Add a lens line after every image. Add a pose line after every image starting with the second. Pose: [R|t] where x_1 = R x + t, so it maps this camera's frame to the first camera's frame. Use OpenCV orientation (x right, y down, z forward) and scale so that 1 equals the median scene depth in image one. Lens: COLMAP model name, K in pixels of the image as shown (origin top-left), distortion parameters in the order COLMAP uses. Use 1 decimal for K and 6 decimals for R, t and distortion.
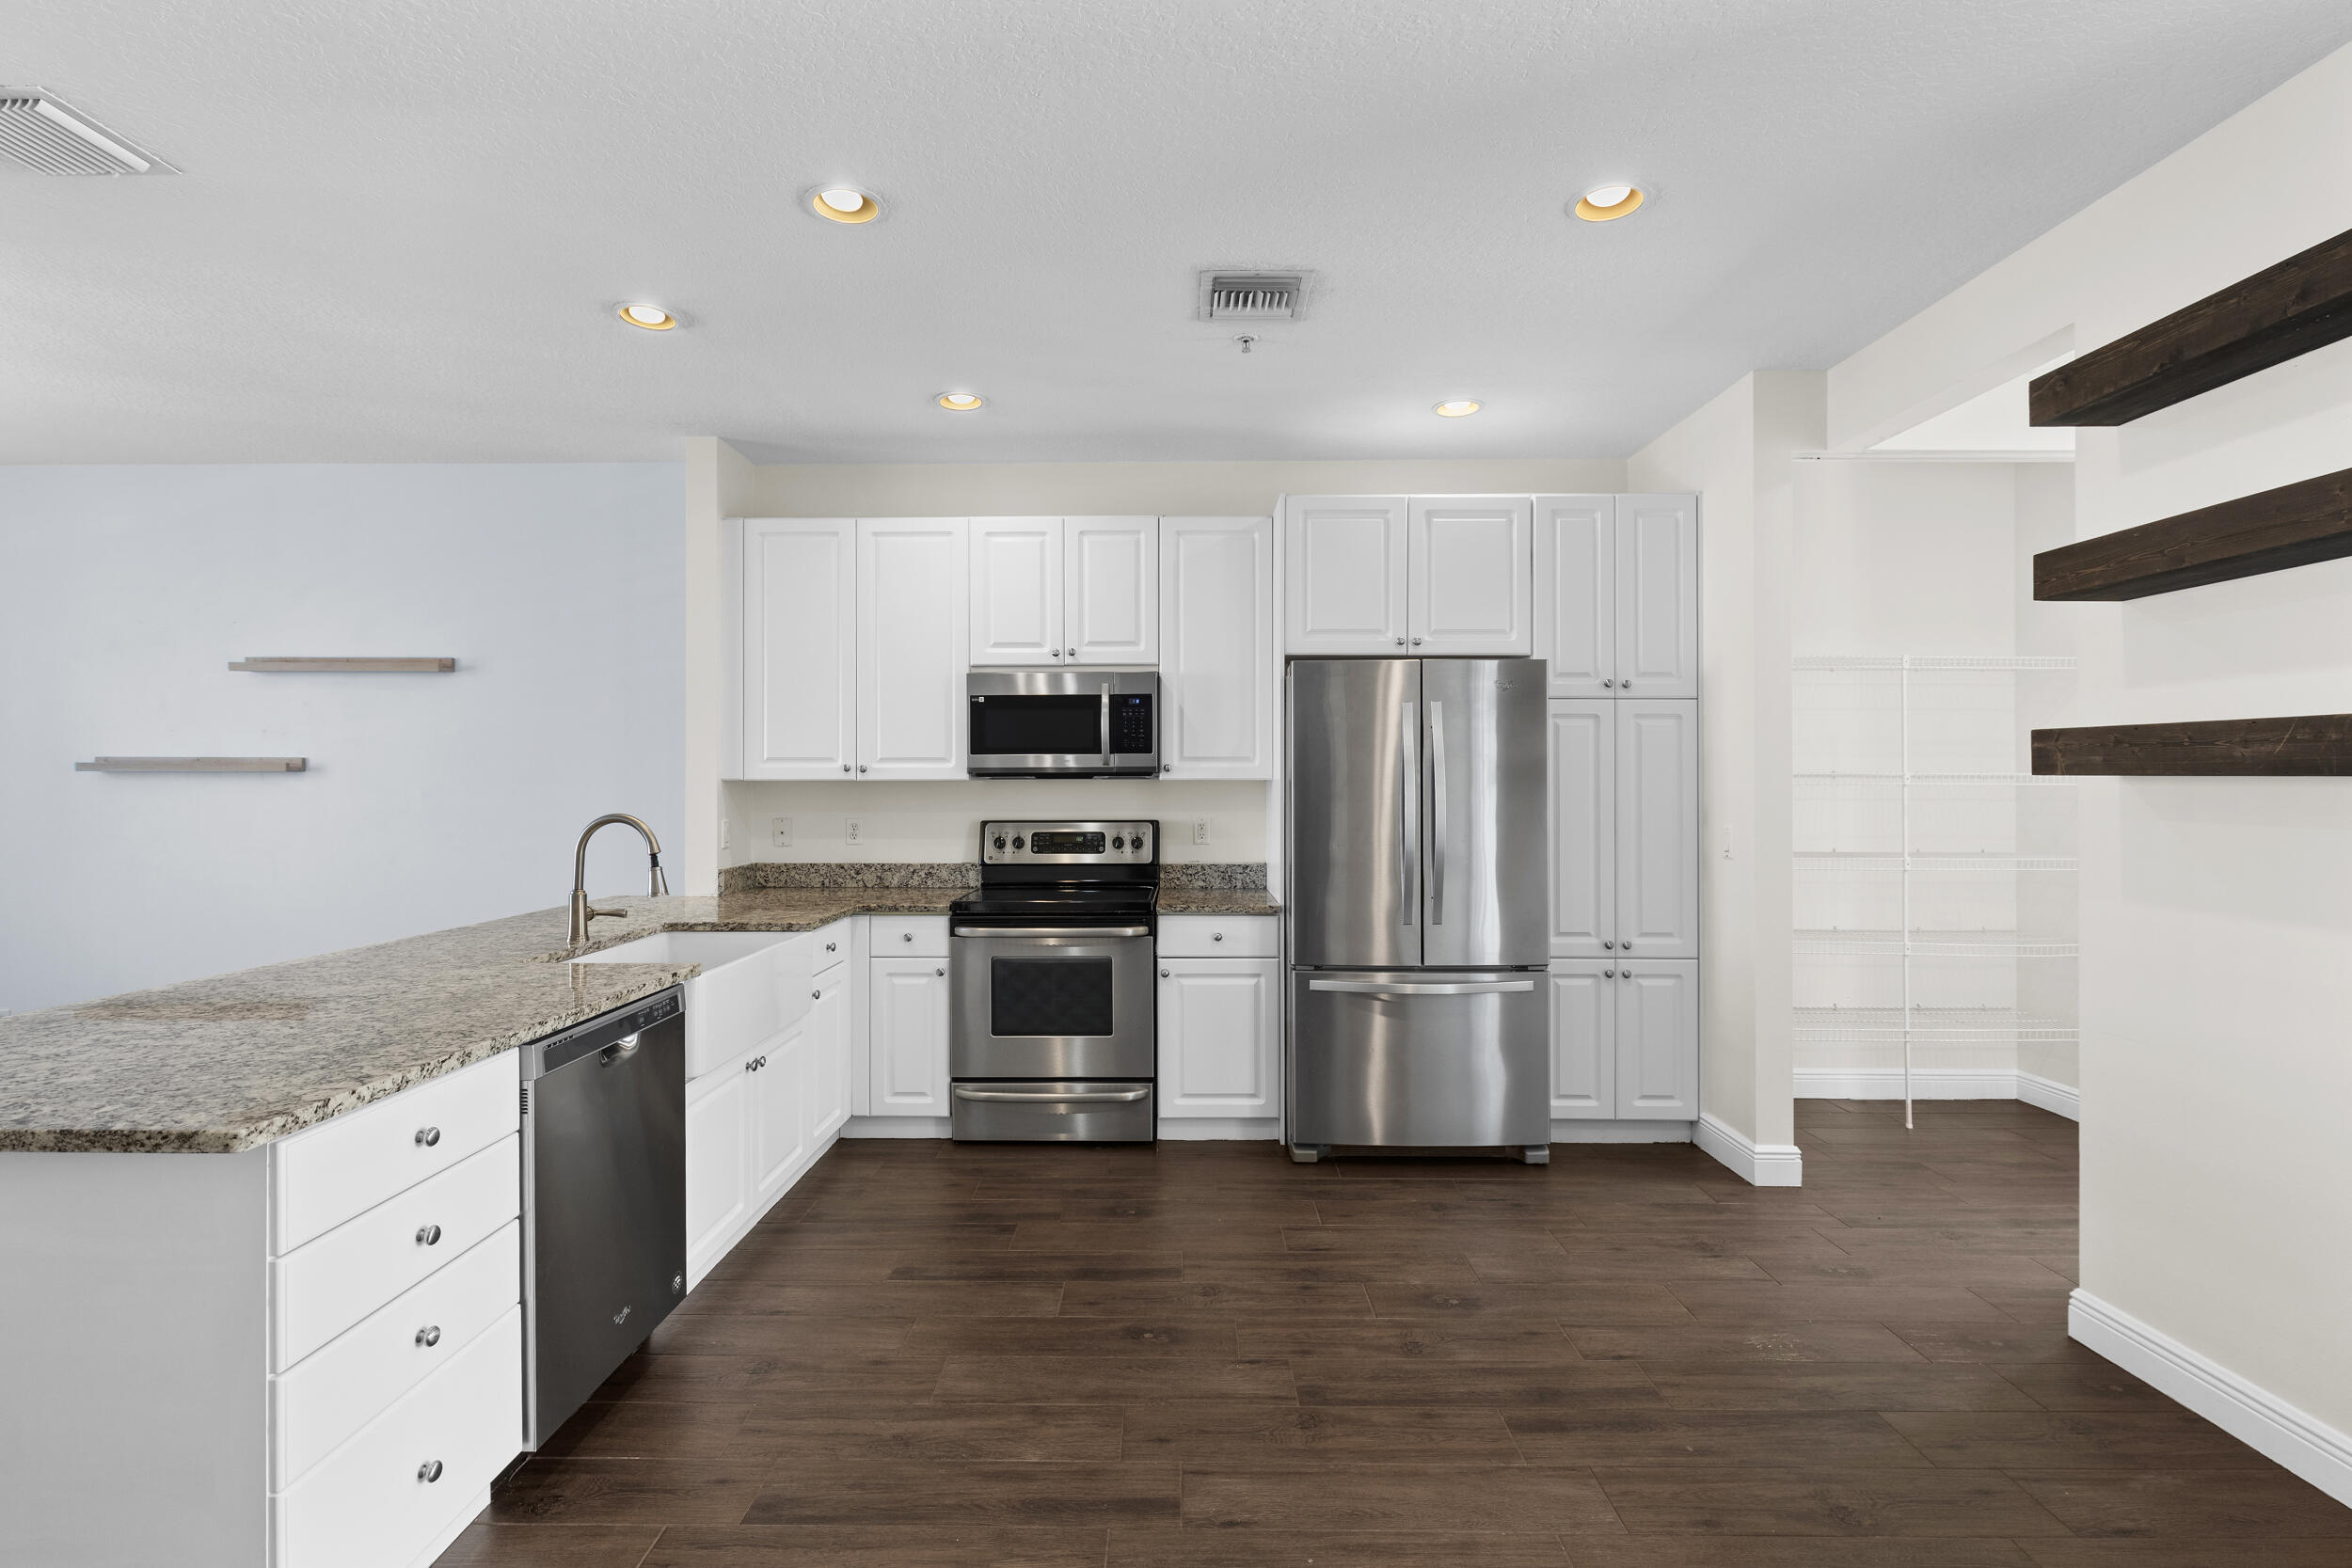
lens RADIAL K [[1068.6, 0, 1174.1], [0, 1068.6, 782.2], [0, 0, 1]] dist [0.016033, -0.002777]
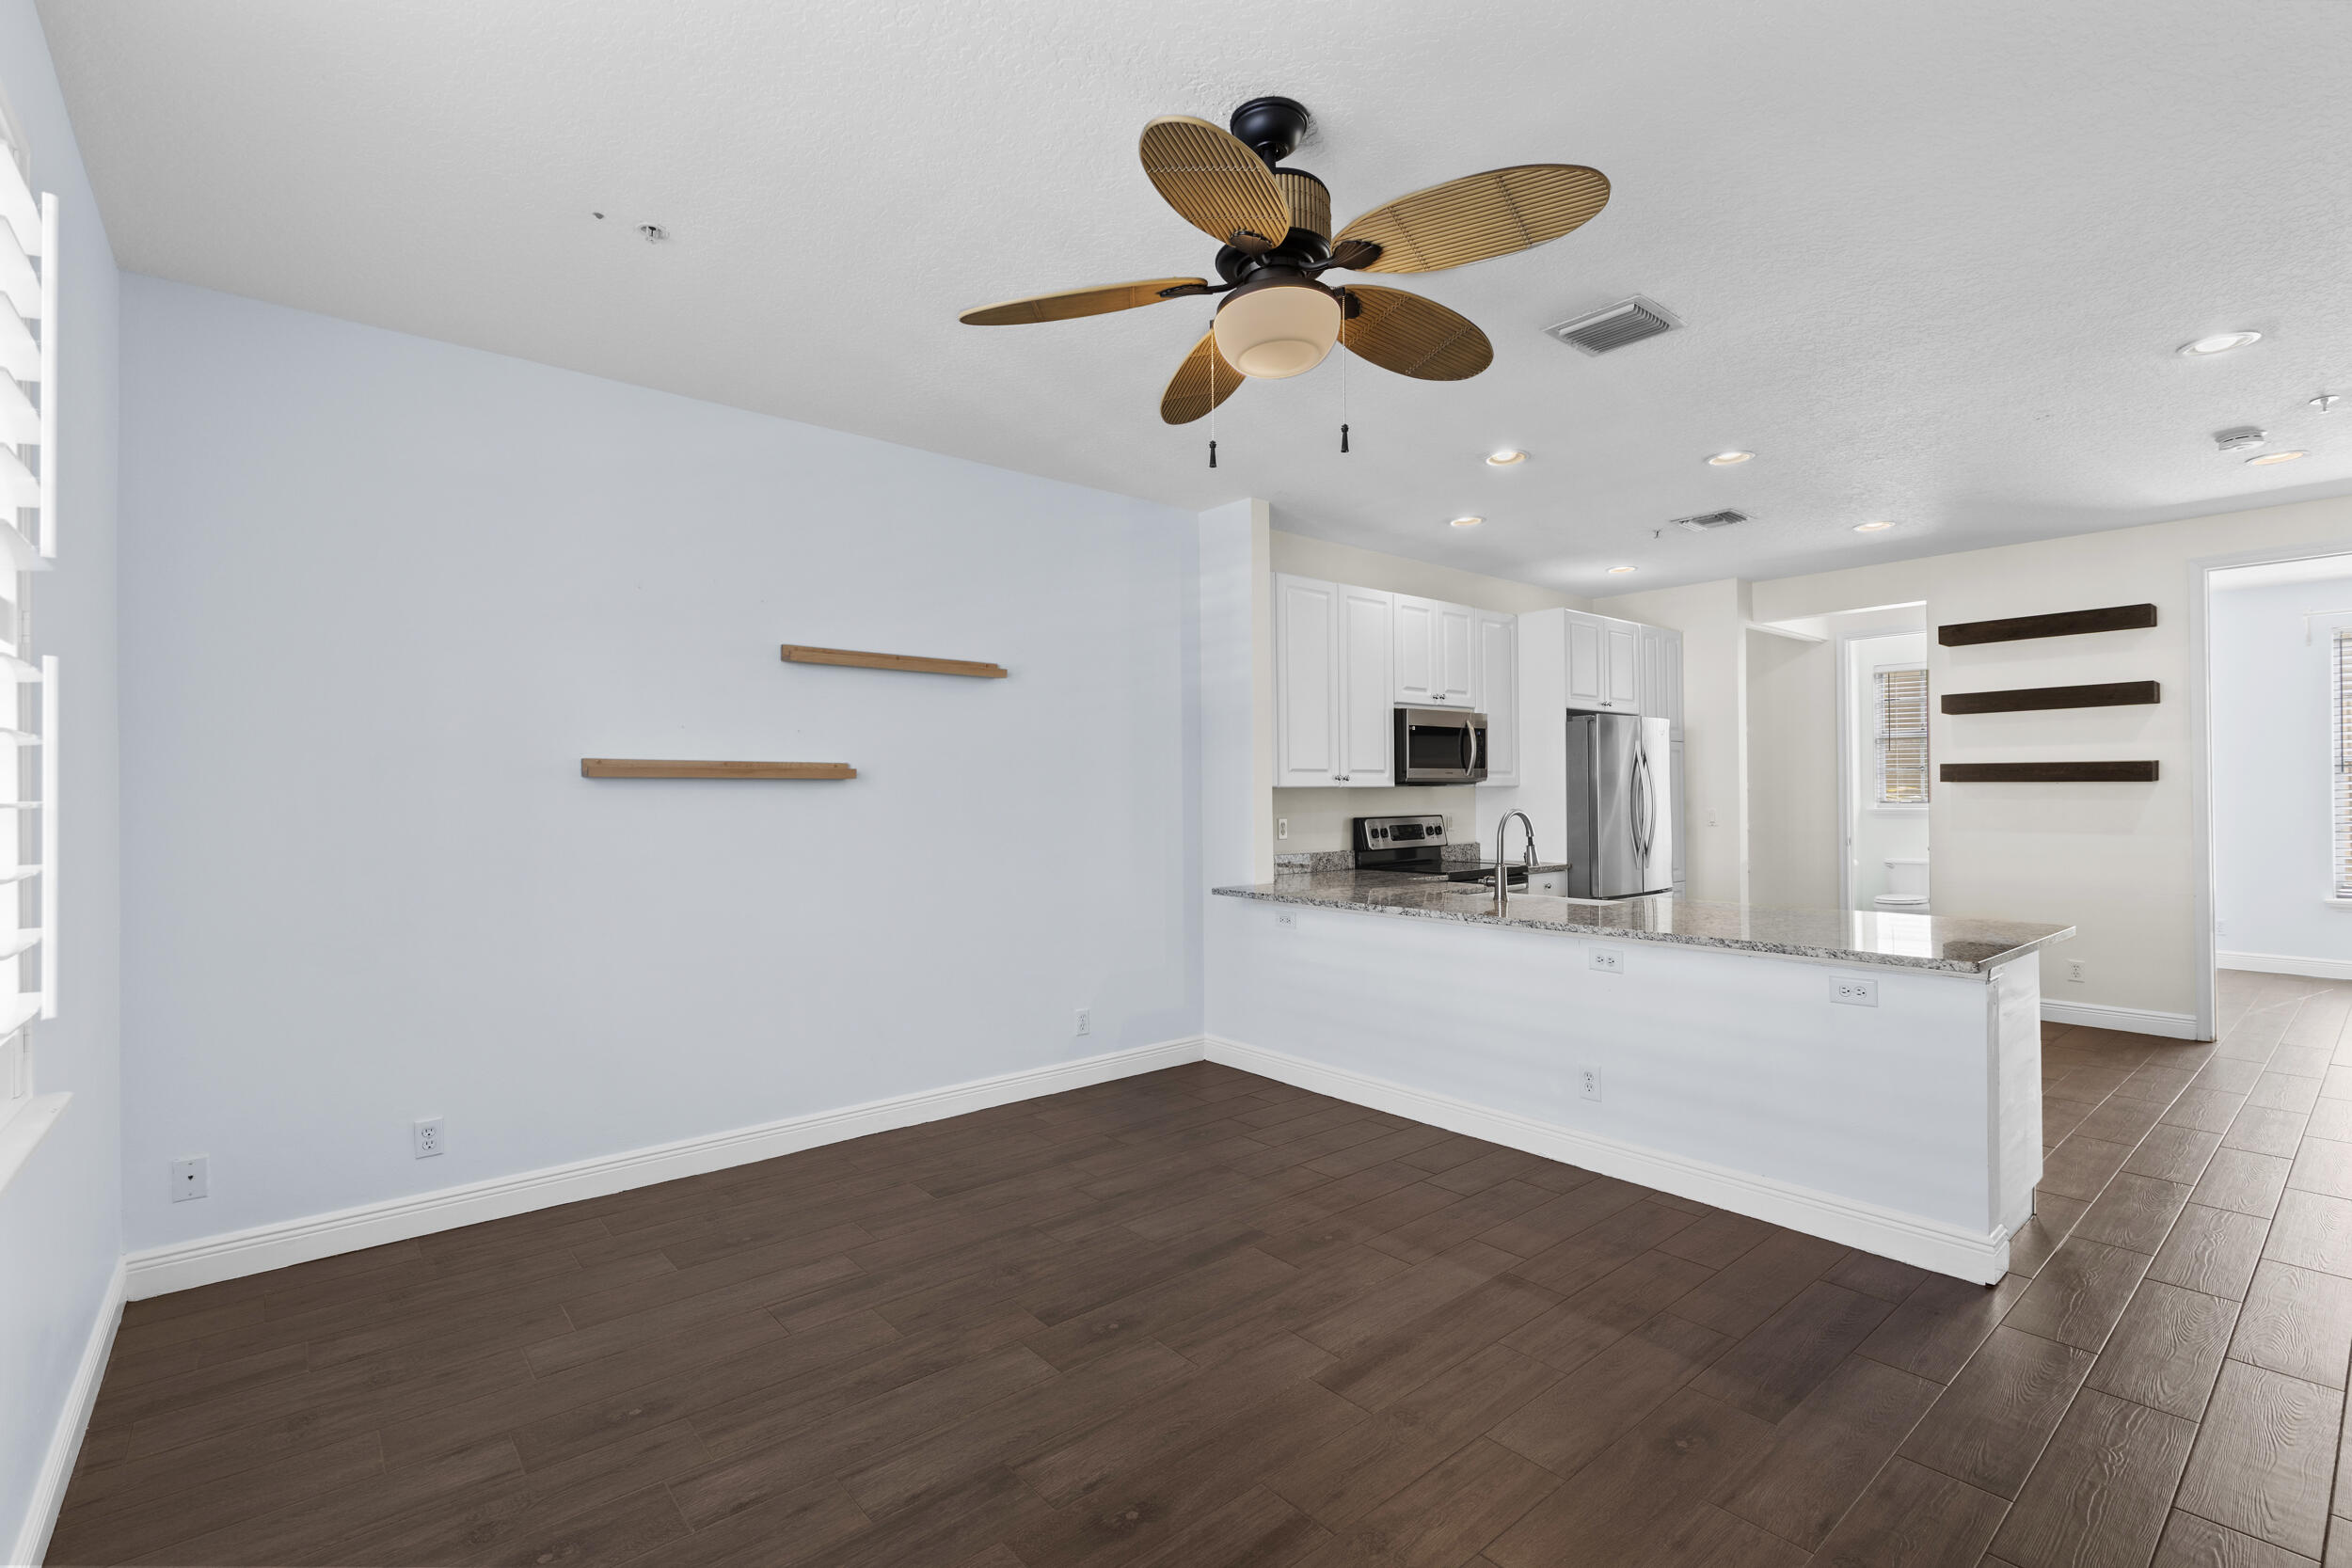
lens RADIAL K [[1068.6, 0, 1179.4], [0, 1068.6, 783.7], [0, 0, 1]] dist [0.016033, -0.002777]
pose [[0.755824, 0.001057, 0.654774, -1.284338], [0.005745, 0.999949, -0.008246, 0.004013], [-0.654750, 0.009994, 0.755779, 0.155993]]
